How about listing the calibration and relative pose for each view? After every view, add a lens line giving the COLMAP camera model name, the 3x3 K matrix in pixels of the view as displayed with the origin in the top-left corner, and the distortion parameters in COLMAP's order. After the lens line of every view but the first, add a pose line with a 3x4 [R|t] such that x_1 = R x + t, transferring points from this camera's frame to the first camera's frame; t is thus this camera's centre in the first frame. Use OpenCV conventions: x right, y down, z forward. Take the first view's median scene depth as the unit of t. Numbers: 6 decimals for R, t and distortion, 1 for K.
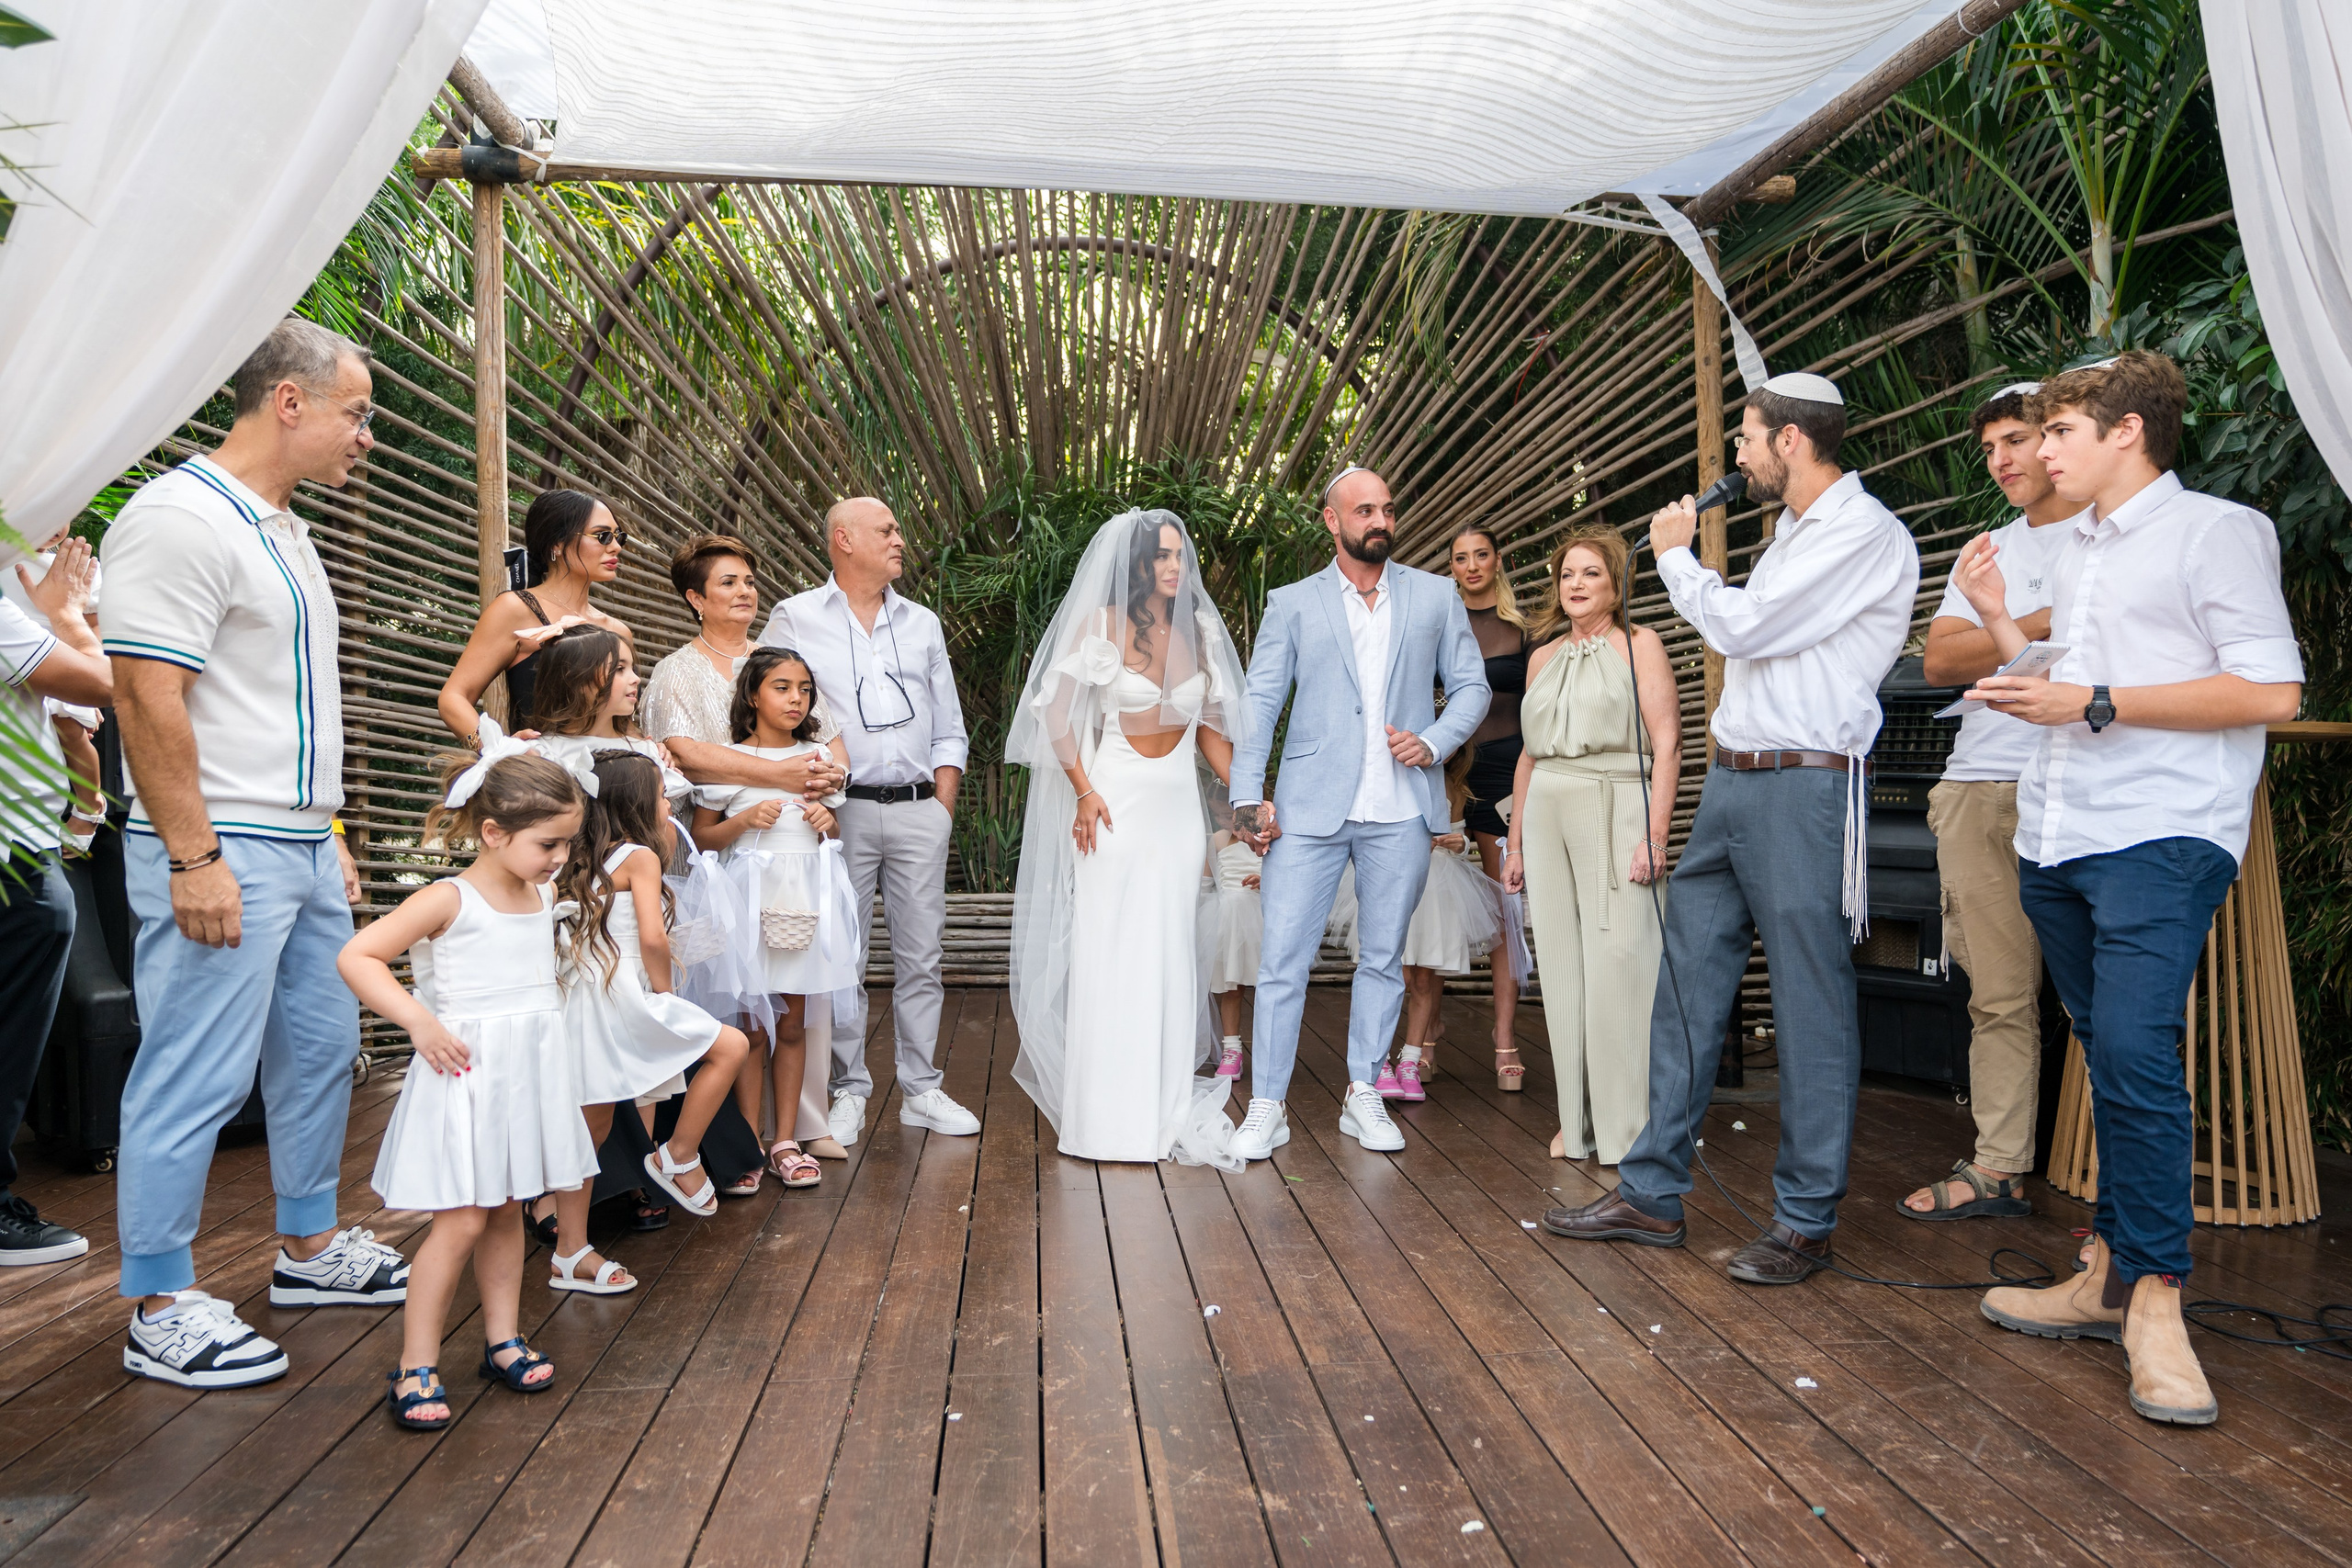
lens RADIAL K [[1564.1, 0, 1173.2], [0, 1564.1, 789.7], [0, 0, 1]] dist [0.022979, -0.008852]
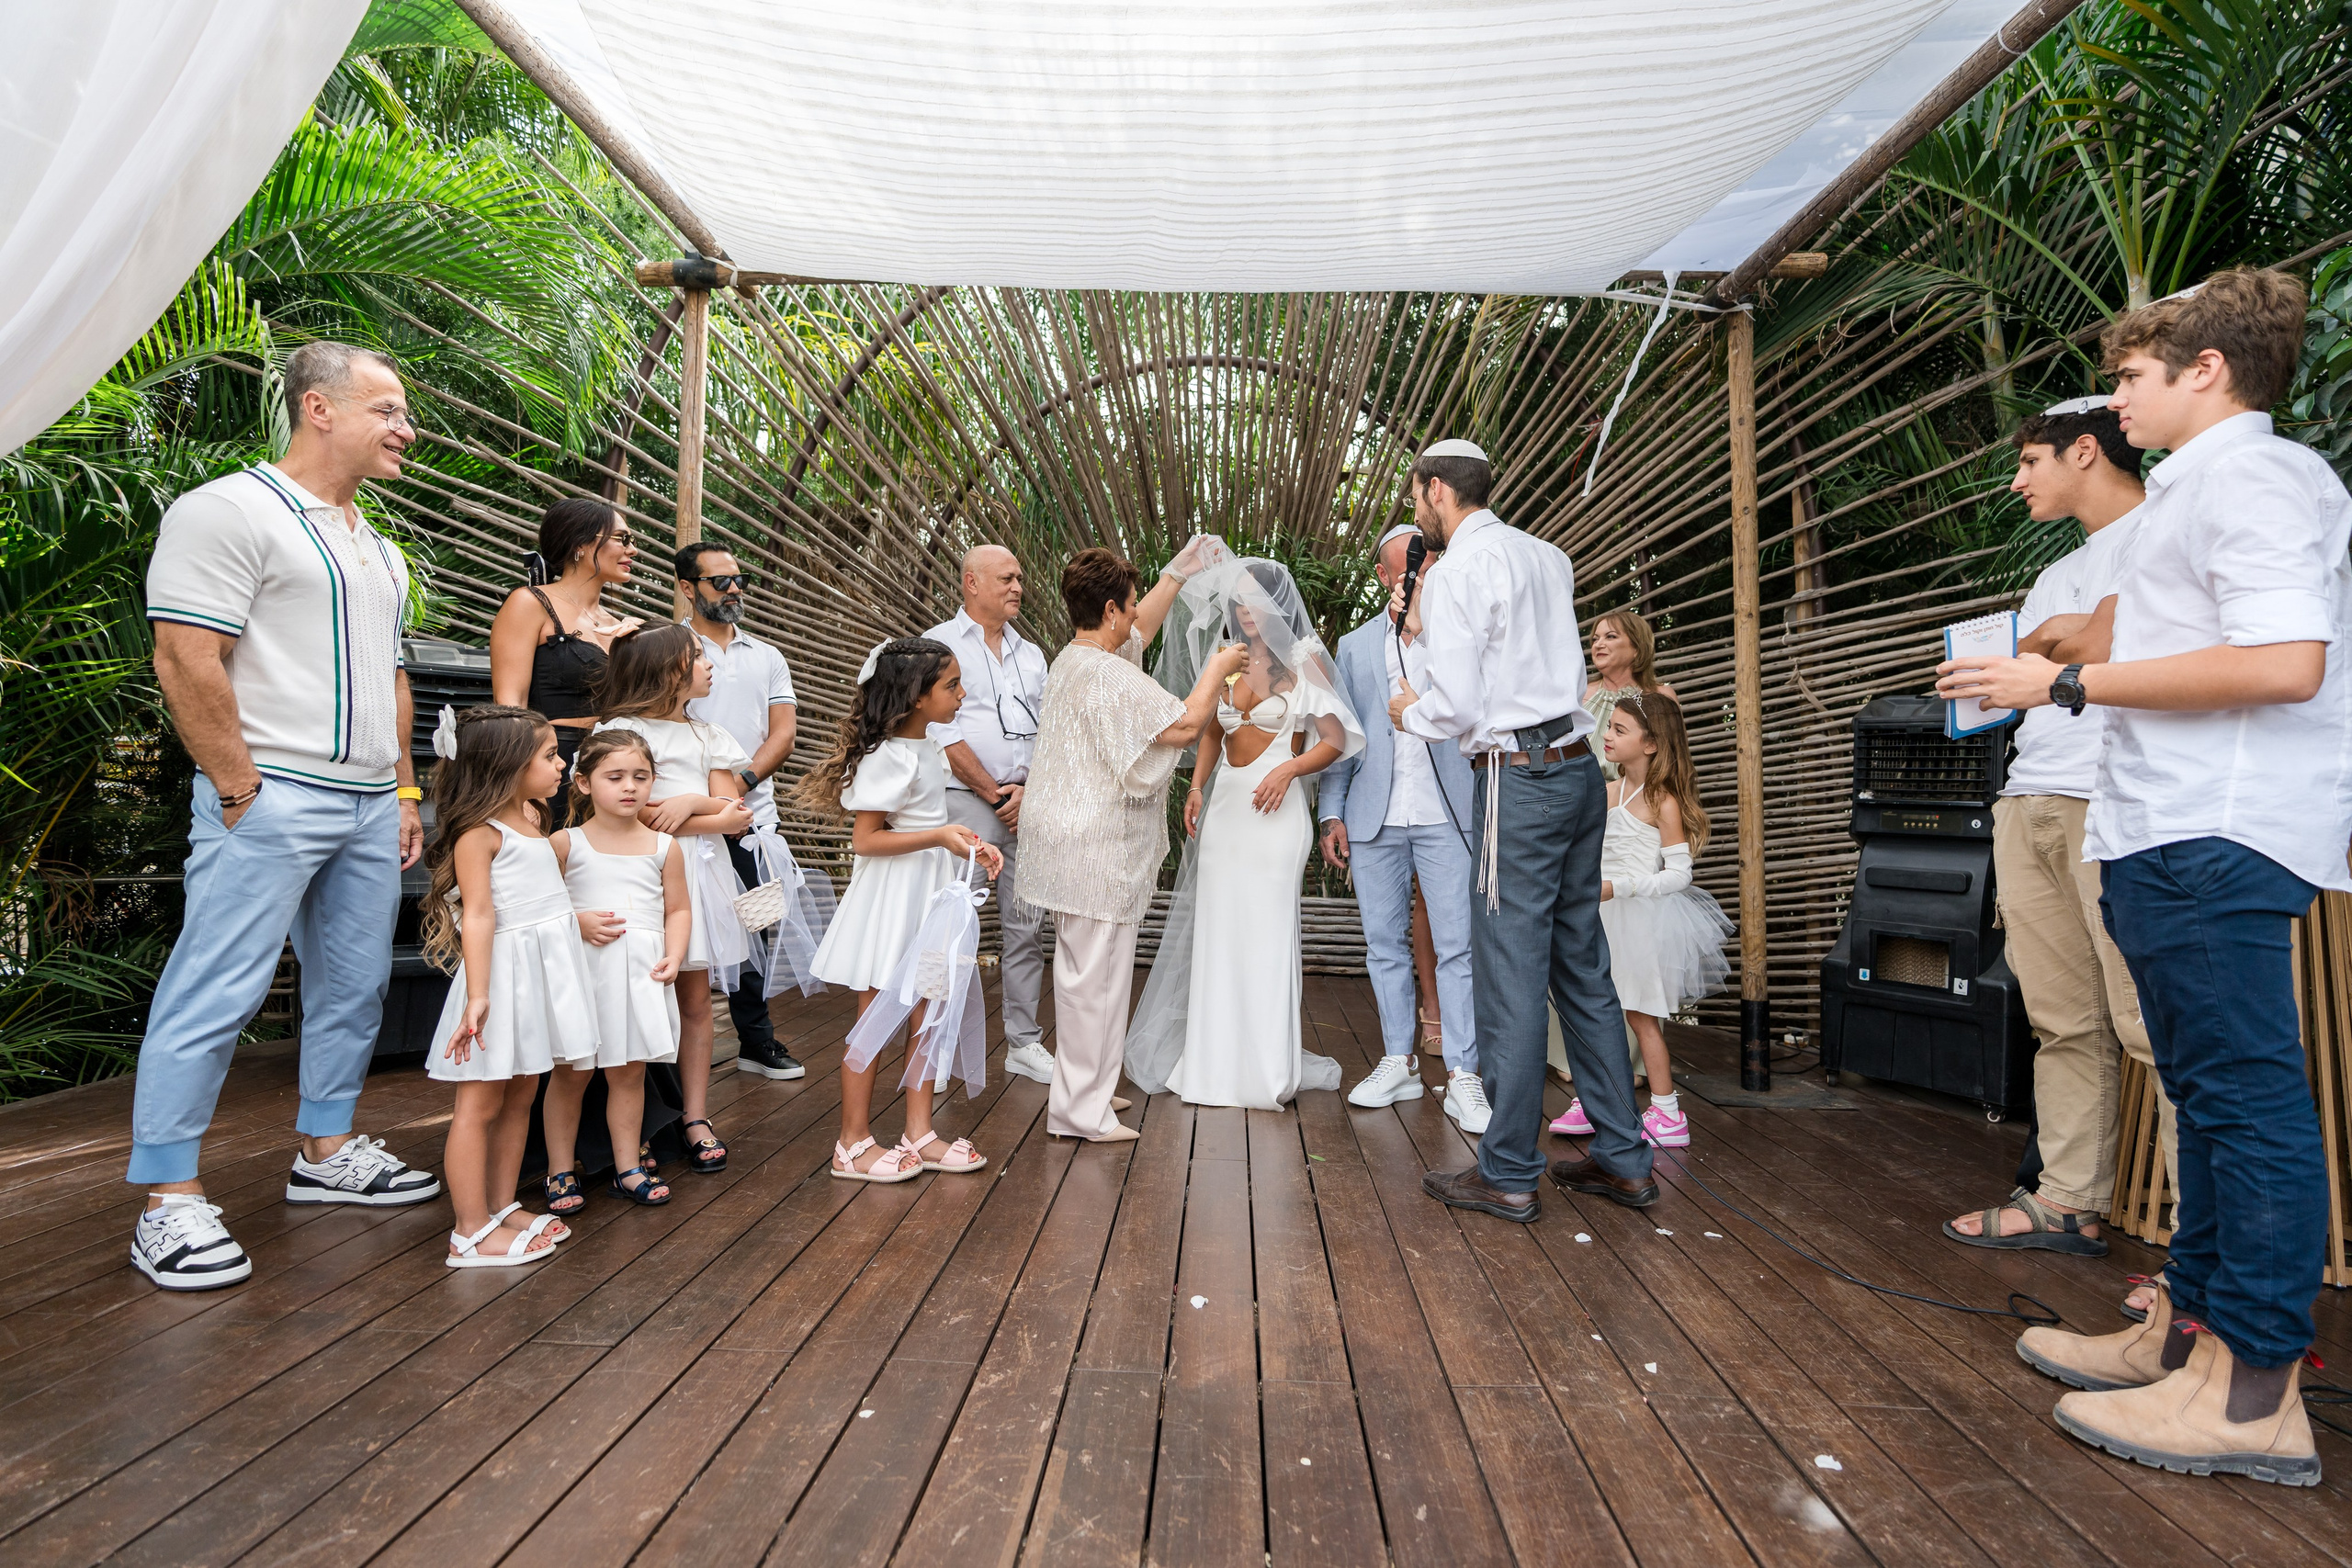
lens RADIAL K [[1145.4, 0, 1174.9], [0, 1145.4, 776.4], [0, 0, 1]] dist [0.000531, 0.002889]
pose [[0.989809, 0.023972, -0.140367, 0.067778], [-0.030001, 0.998709, -0.040997, 0.020071], [0.139203, 0.044791, 0.989250, 0.166099]]
